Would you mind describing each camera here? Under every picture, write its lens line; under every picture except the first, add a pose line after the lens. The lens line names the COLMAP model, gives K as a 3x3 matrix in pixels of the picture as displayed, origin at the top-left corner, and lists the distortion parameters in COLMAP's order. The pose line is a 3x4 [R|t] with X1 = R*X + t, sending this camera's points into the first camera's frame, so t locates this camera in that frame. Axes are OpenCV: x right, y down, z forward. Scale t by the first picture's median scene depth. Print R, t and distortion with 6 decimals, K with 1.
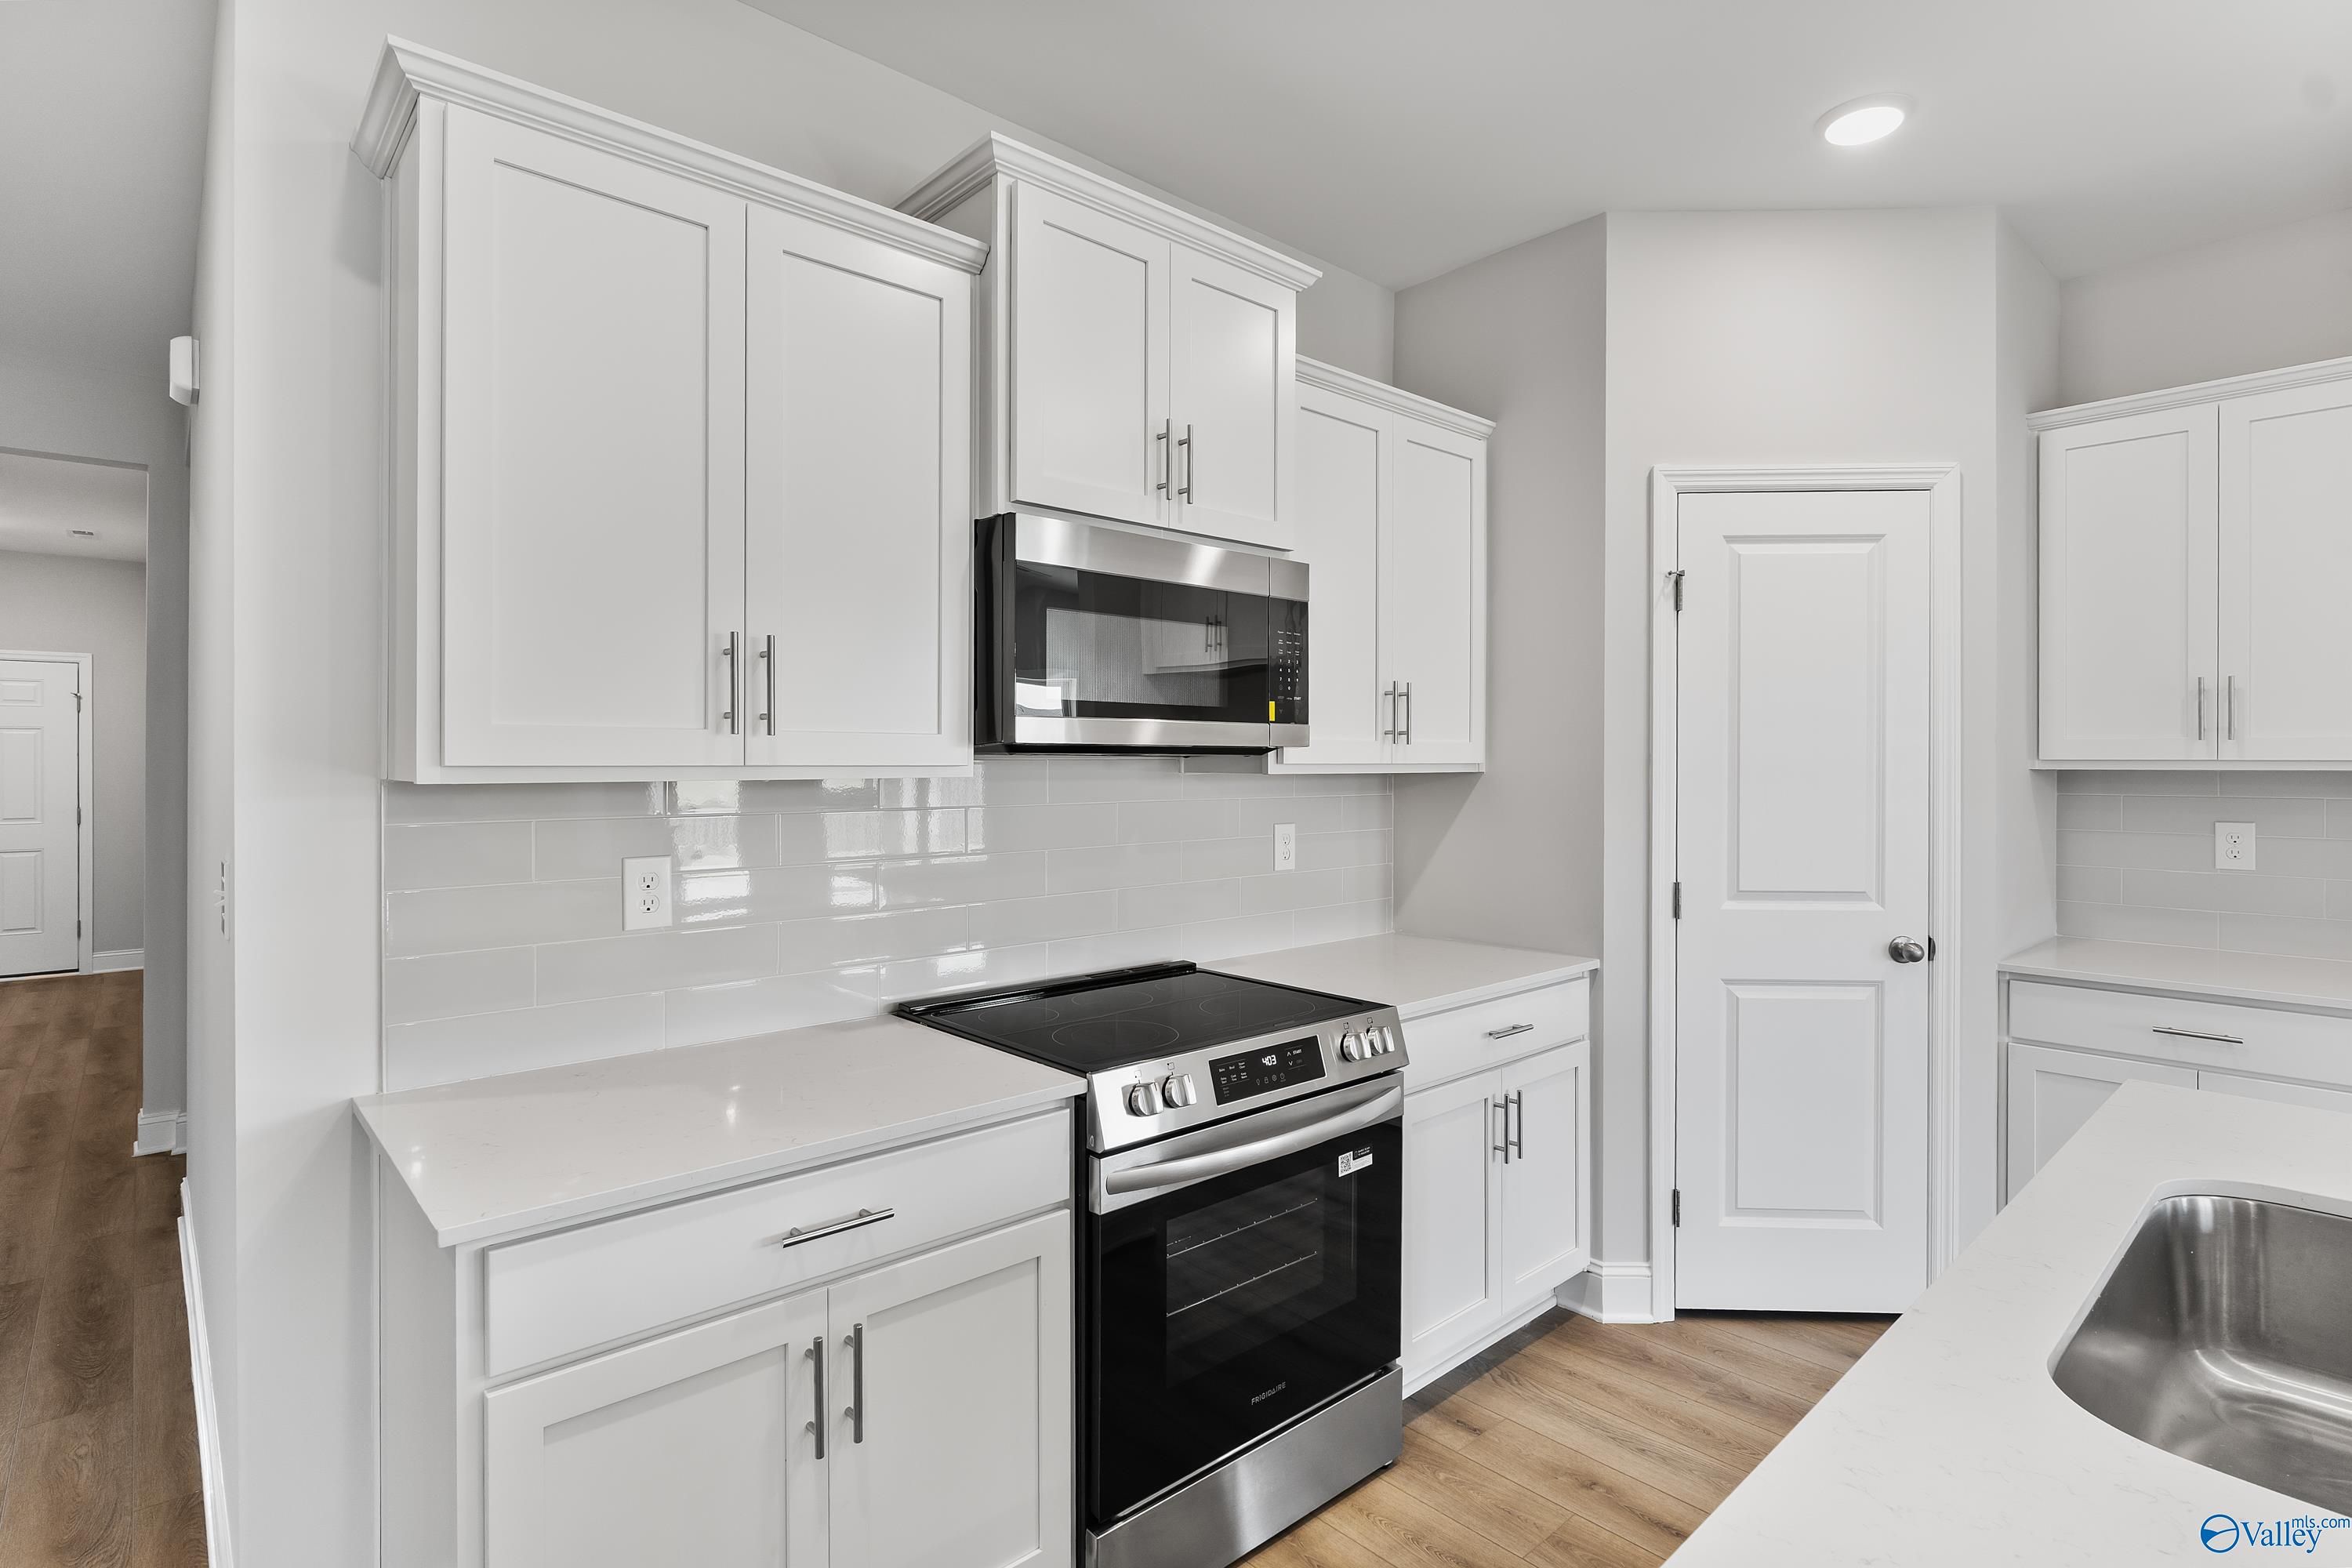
lens RADIAL K [[1152.4, 0, 1185.6], [0, 1152.4, 765.2], [0, 0, 1]] dist [-0.001689, -0.002506]
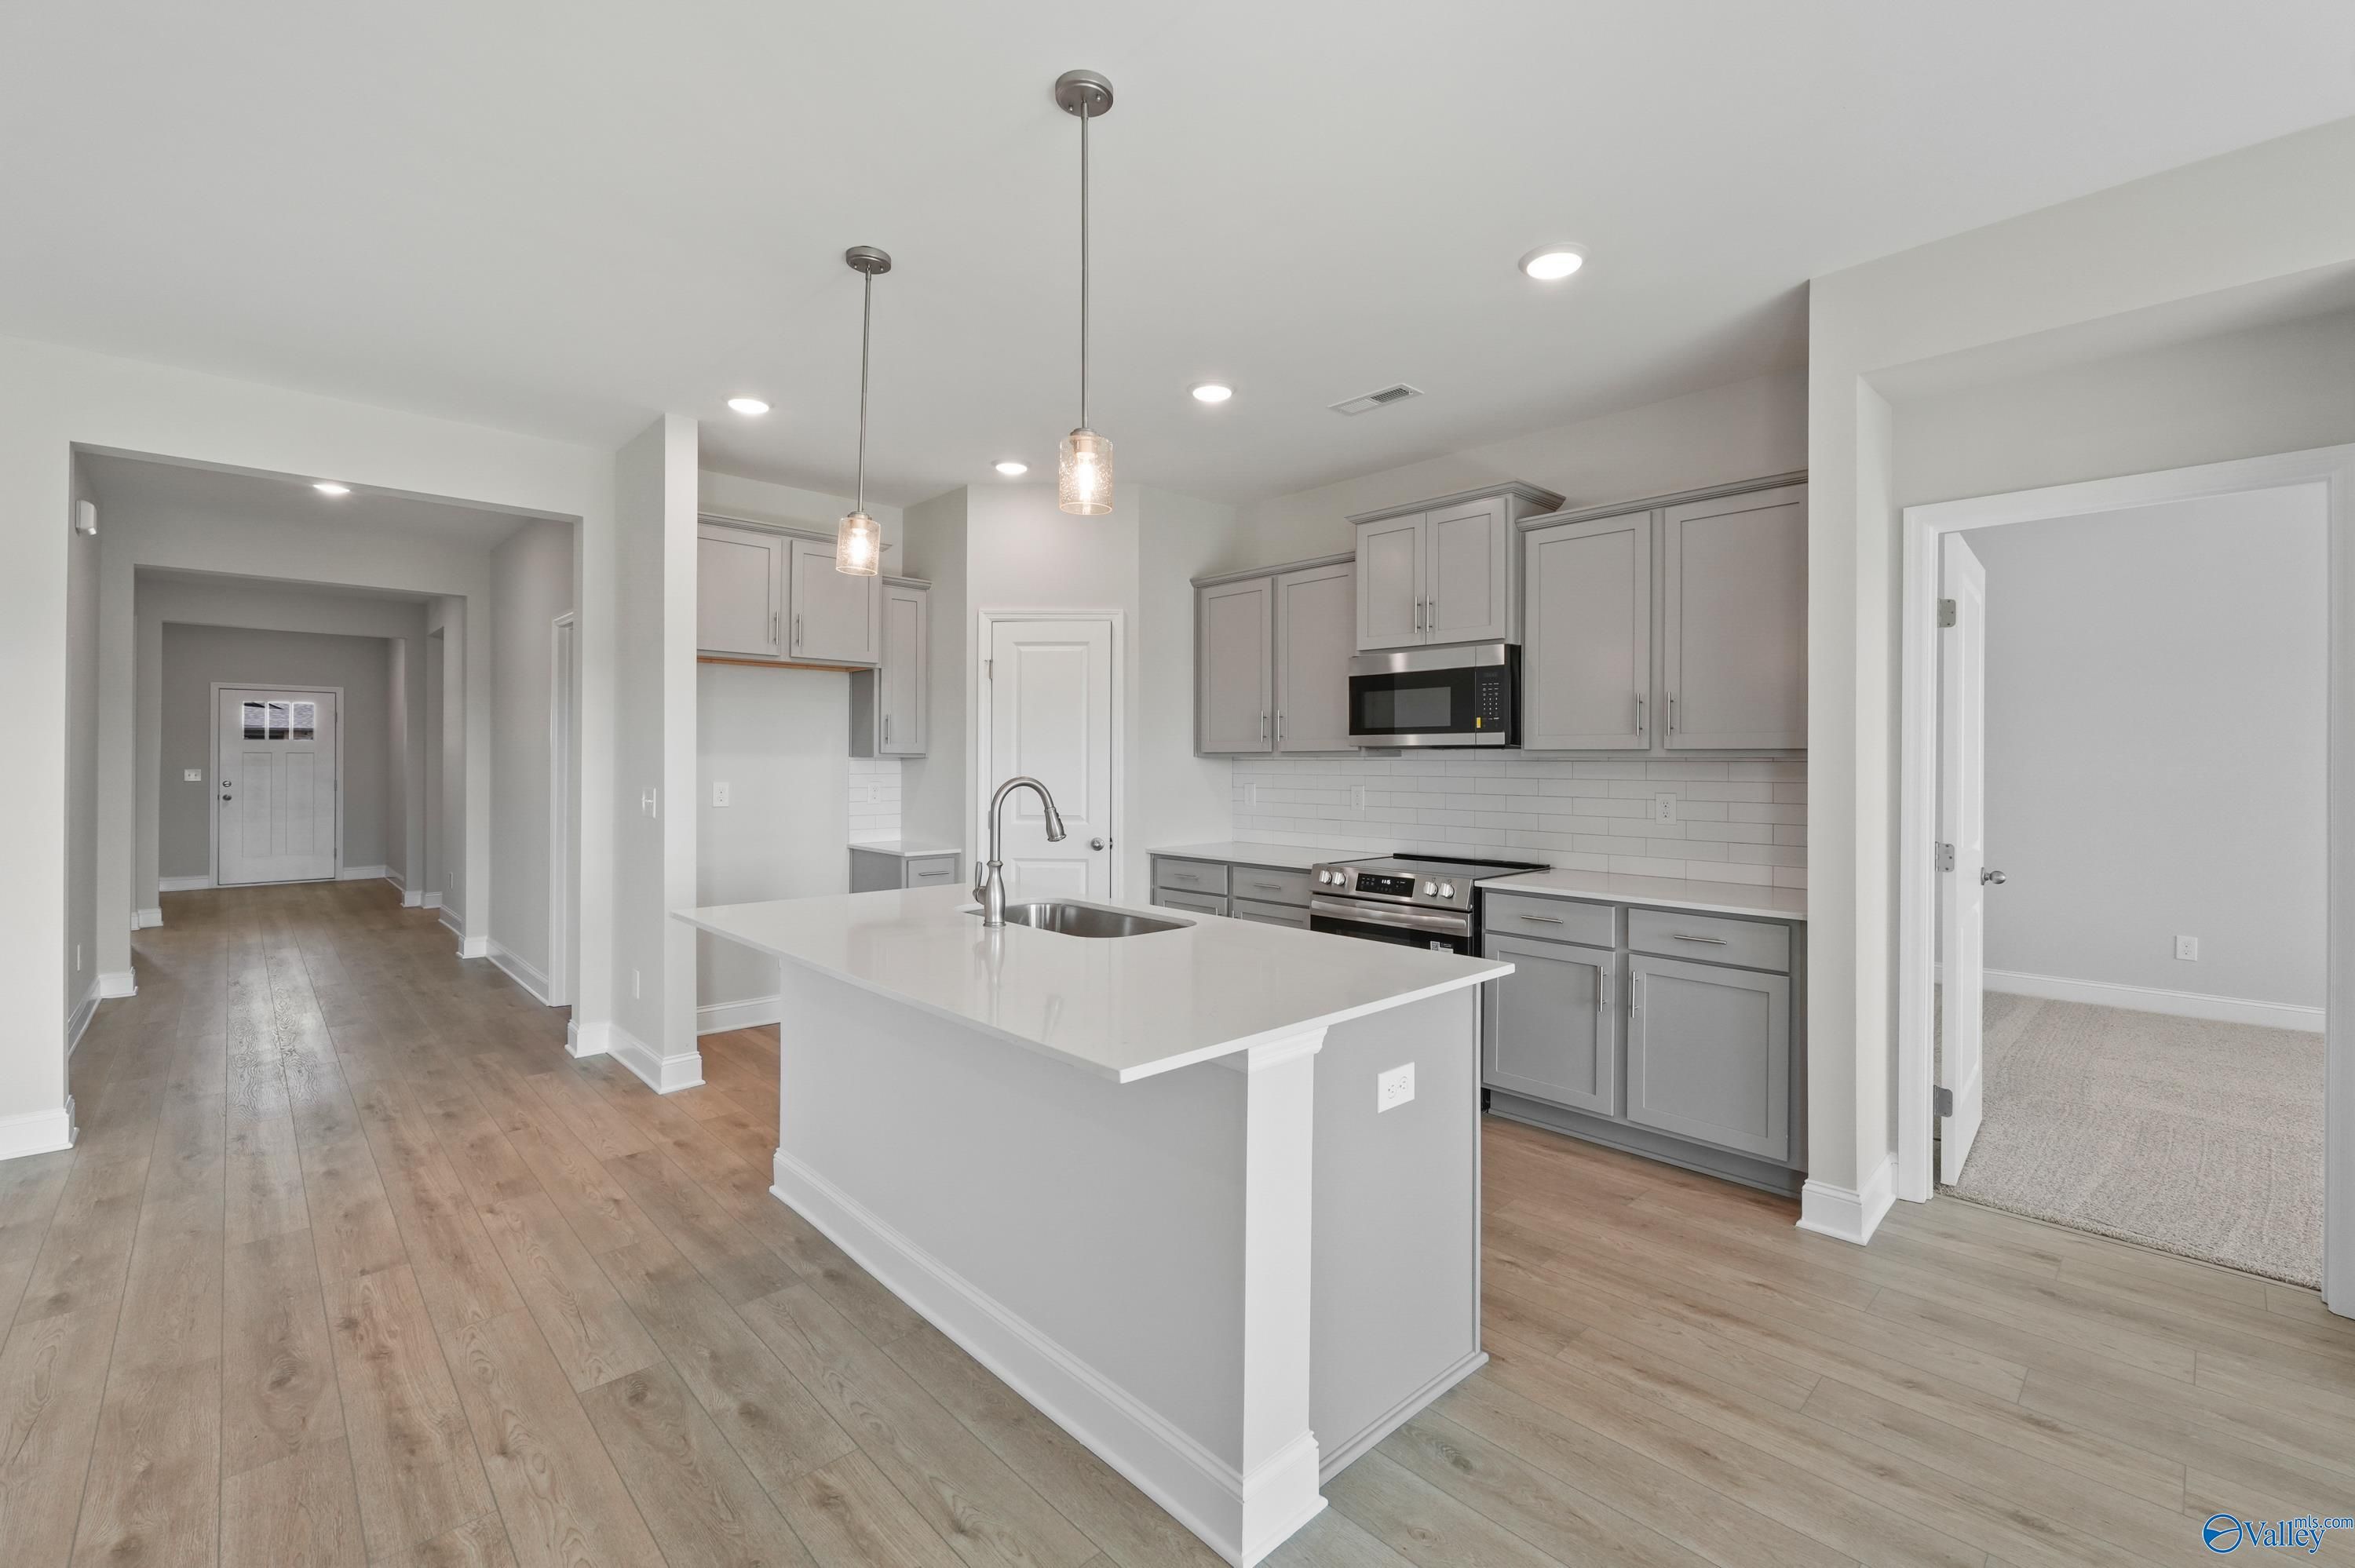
lens RADIAL K [[996.5, 0, 1178.9], [0, 996.5, 767.8], [0, 0, 1]] dist [-0.000347, -0.000969]
pose [[0.999544, -0.004124, 0.029912, 0.720801], [0.003739, 0.999909, 0.012928, 0.002053], [-0.029963, -0.012810, 0.999469, -0.806835]]
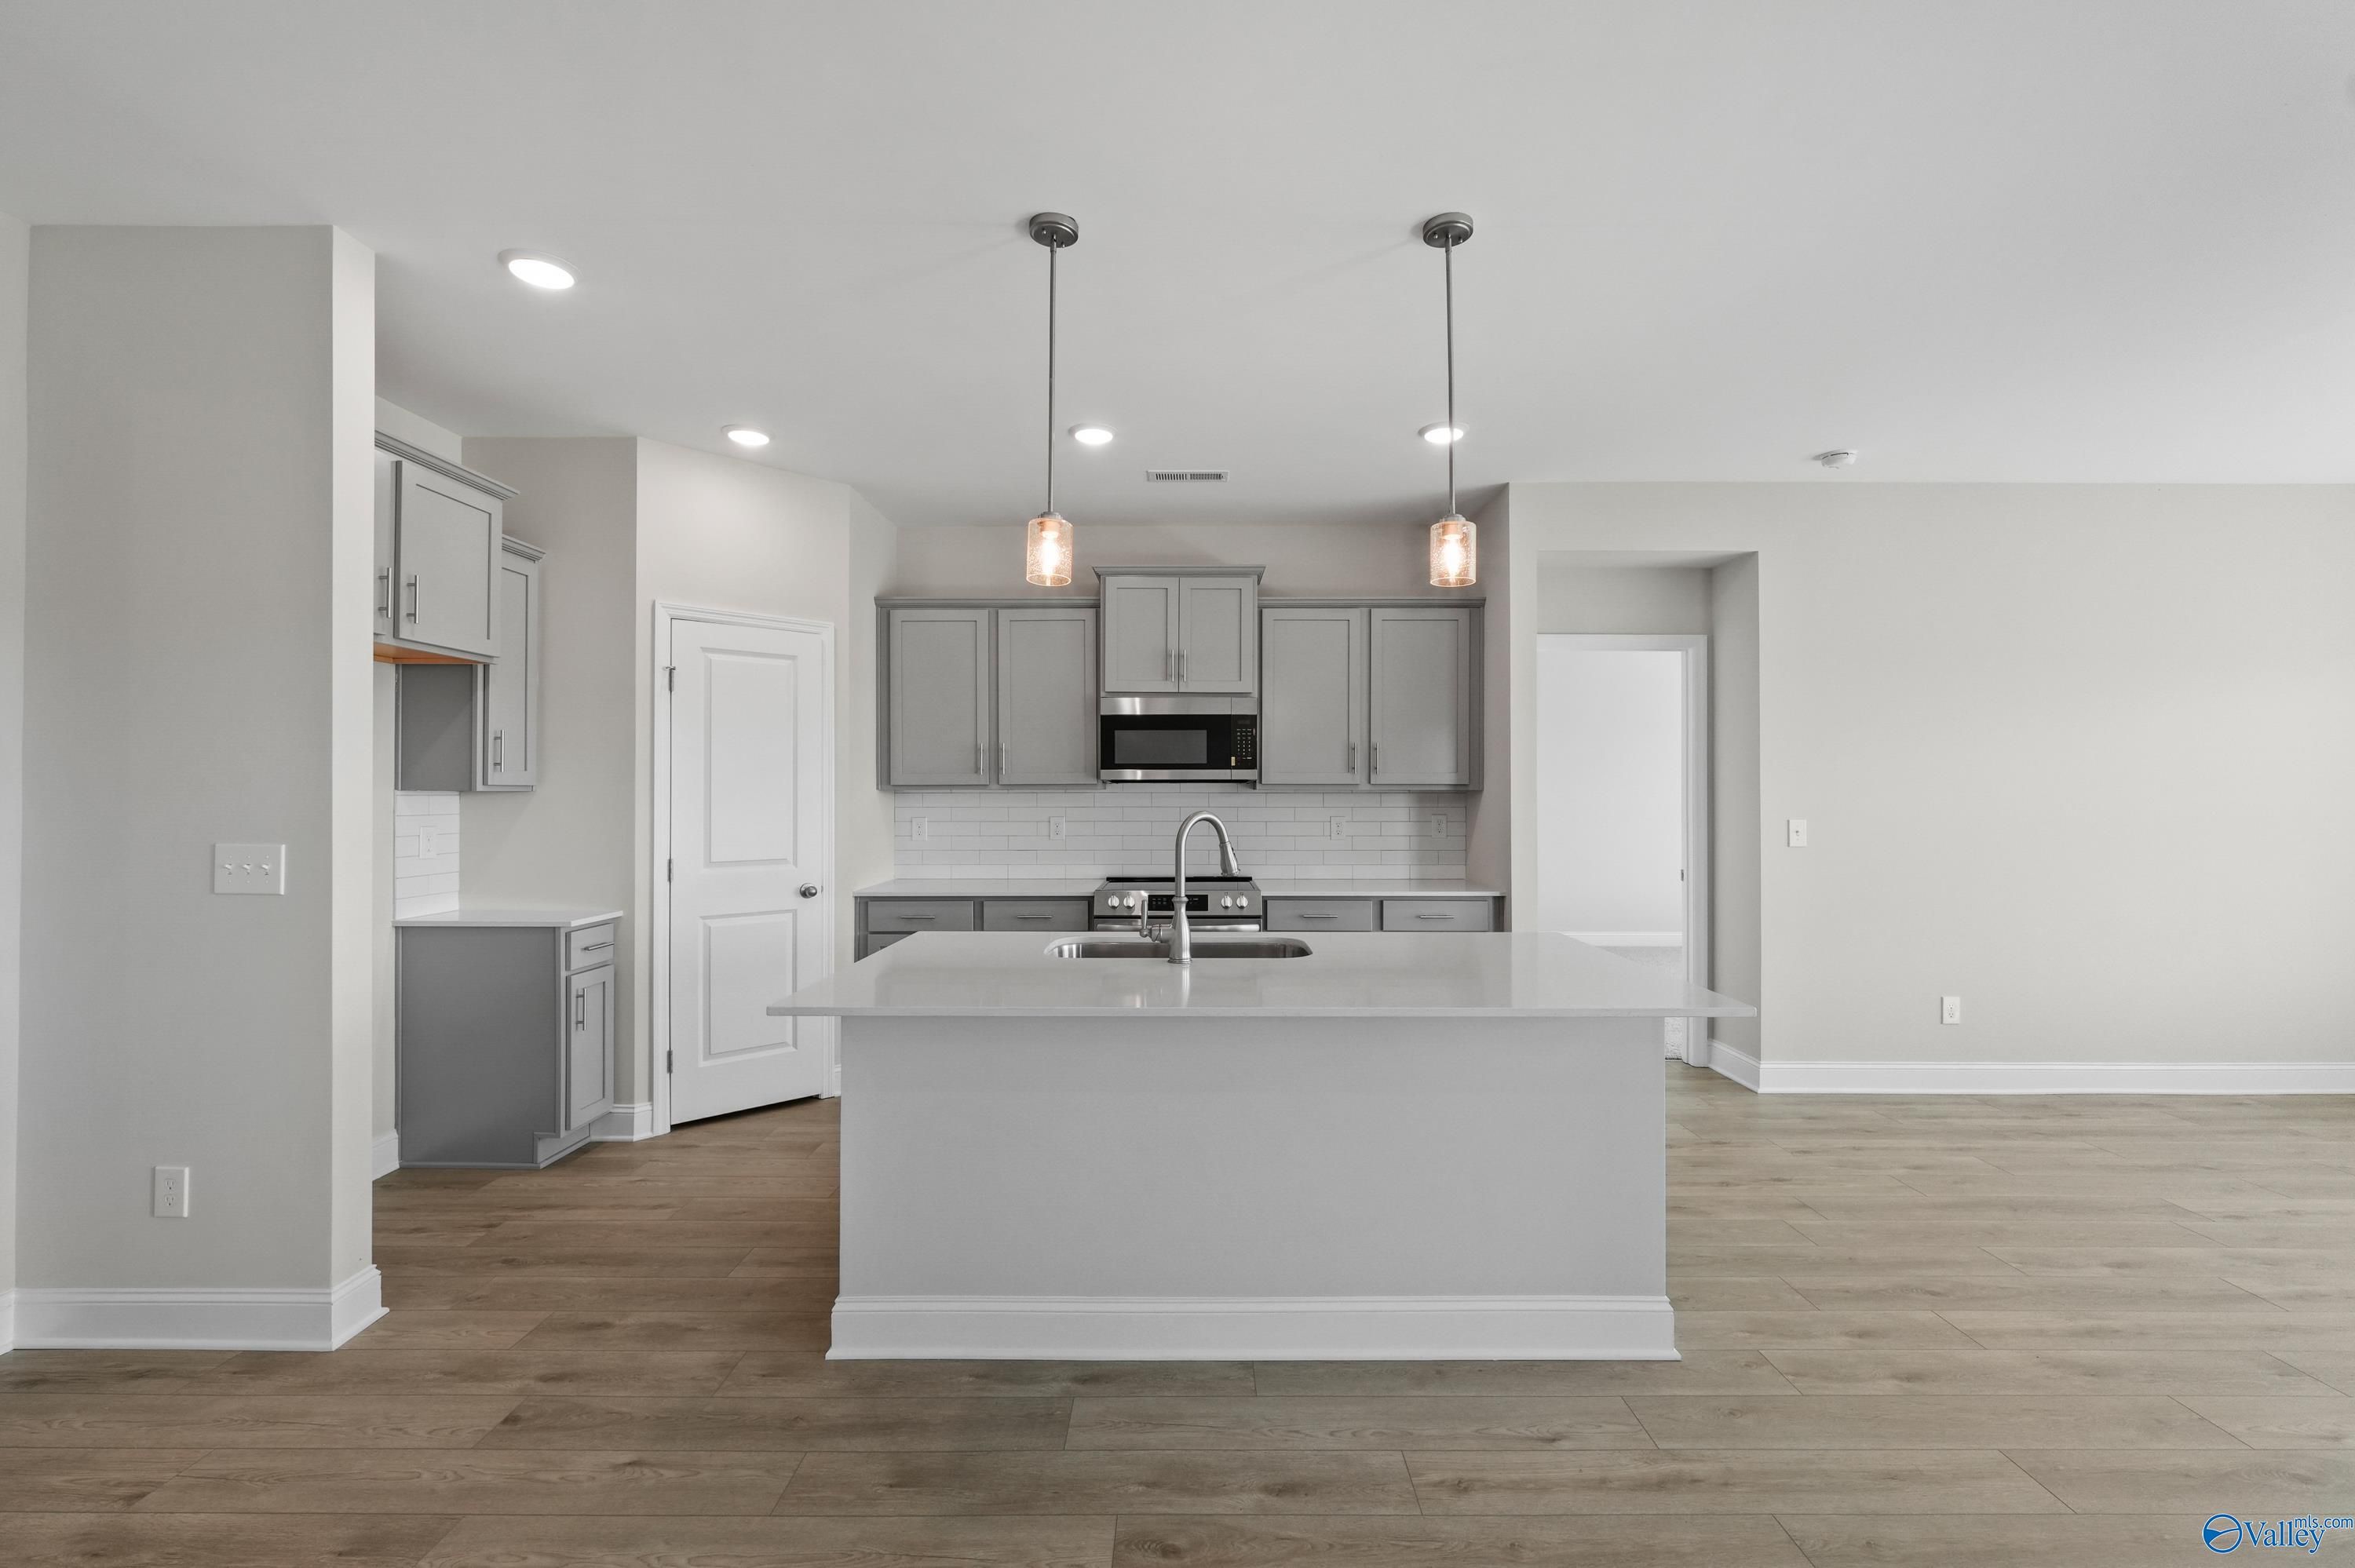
lens RADIAL K [[996.5, 0, 1190.6], [0, 996.5, 784.7], [0, 0, 1]] dist [-0.000347, -0.000969]
pose [[0.670311, 0.000478, 0.742080, -0.123466], [0.002059, 0.999995, -0.002504, 0.002049], [-0.742077, 0.003206, 0.670307, -0.484951]]
